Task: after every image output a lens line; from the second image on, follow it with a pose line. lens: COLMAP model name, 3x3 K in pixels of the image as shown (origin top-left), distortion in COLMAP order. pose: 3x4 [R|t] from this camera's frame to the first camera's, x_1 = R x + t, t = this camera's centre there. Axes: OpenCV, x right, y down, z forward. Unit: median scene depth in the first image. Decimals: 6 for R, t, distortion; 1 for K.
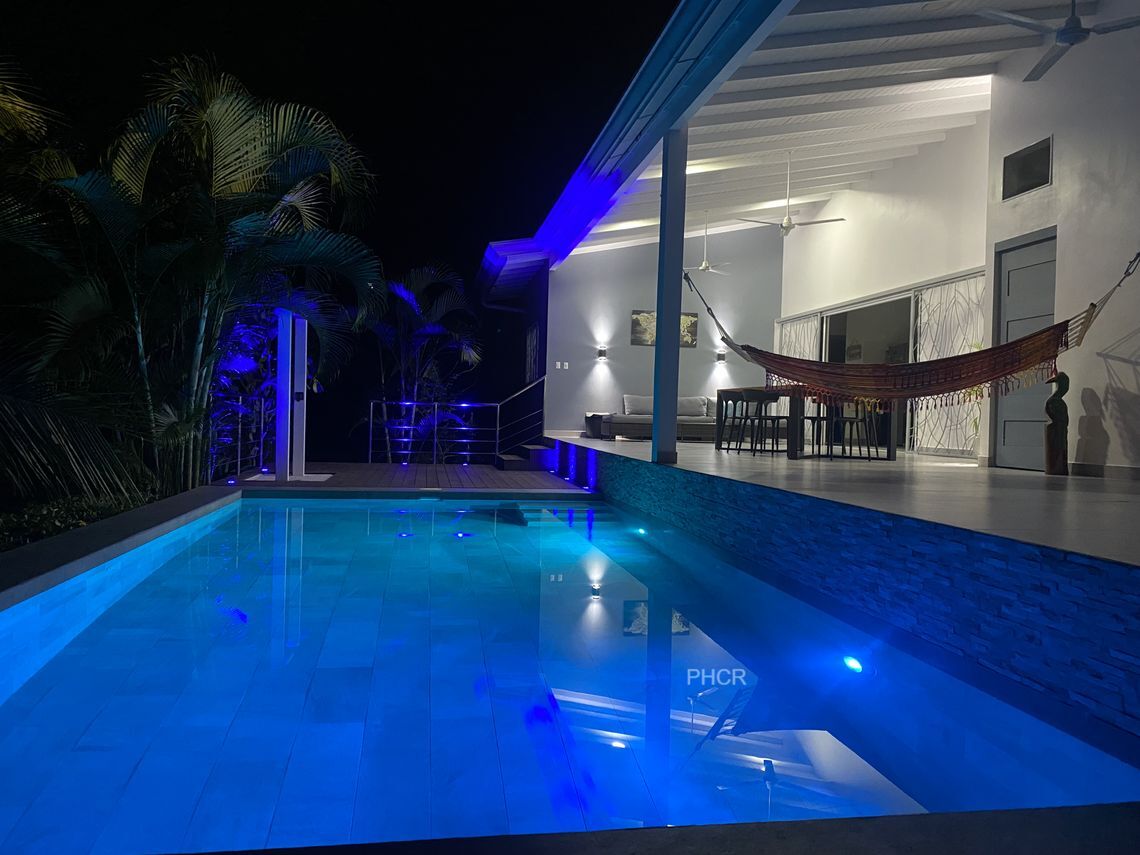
lens RADIAL K [[866.3, 0, 570.0], [0, 866.3, 427.5], [0, 0, 1]] dist [-0.000906, -0.000190]
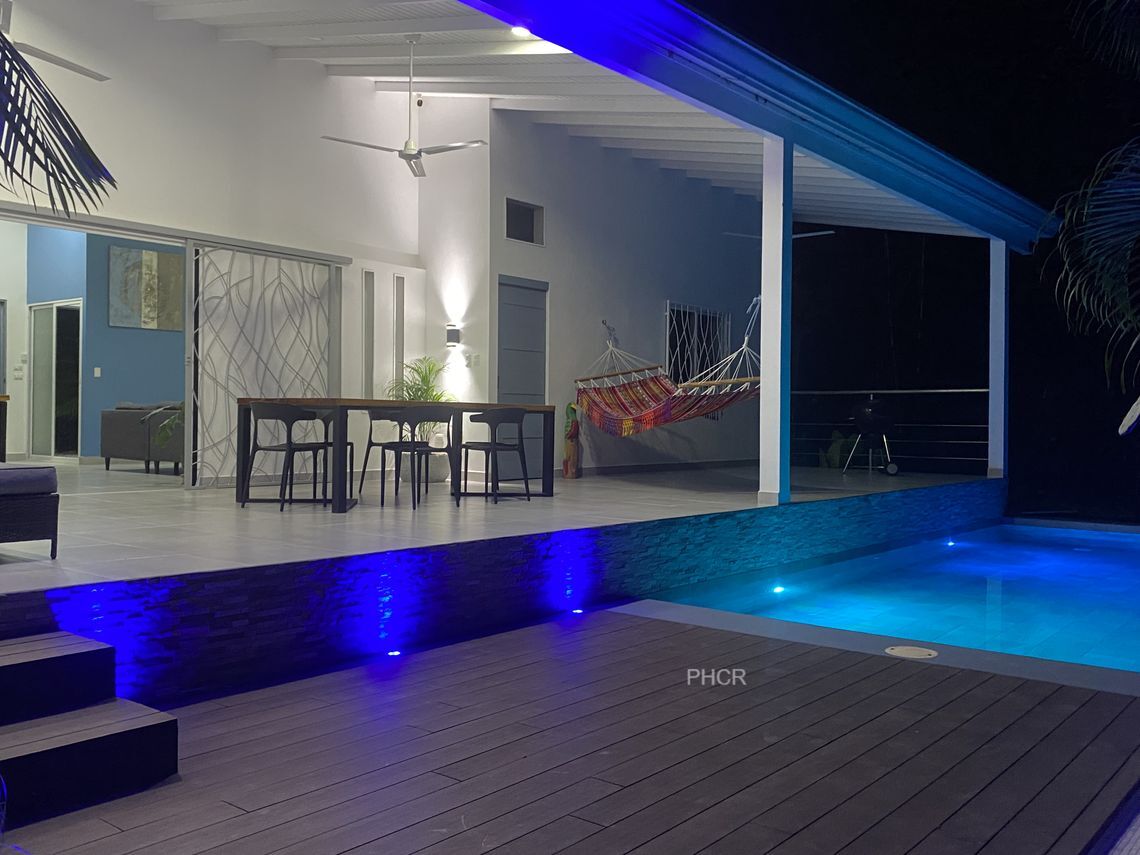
lens RADIAL K [[1026.0, 0, 570.0], [0, 1026.0, 427.5], [0, 0, 1]] dist [-0.001943, -0.000803]
pose [[-0.651210, -0.063103, 0.756270, -0.442021], [-0.037967, 0.997998, 0.050581, -0.073125], [-0.757947, 0.004226, -0.652302, 1.437156]]
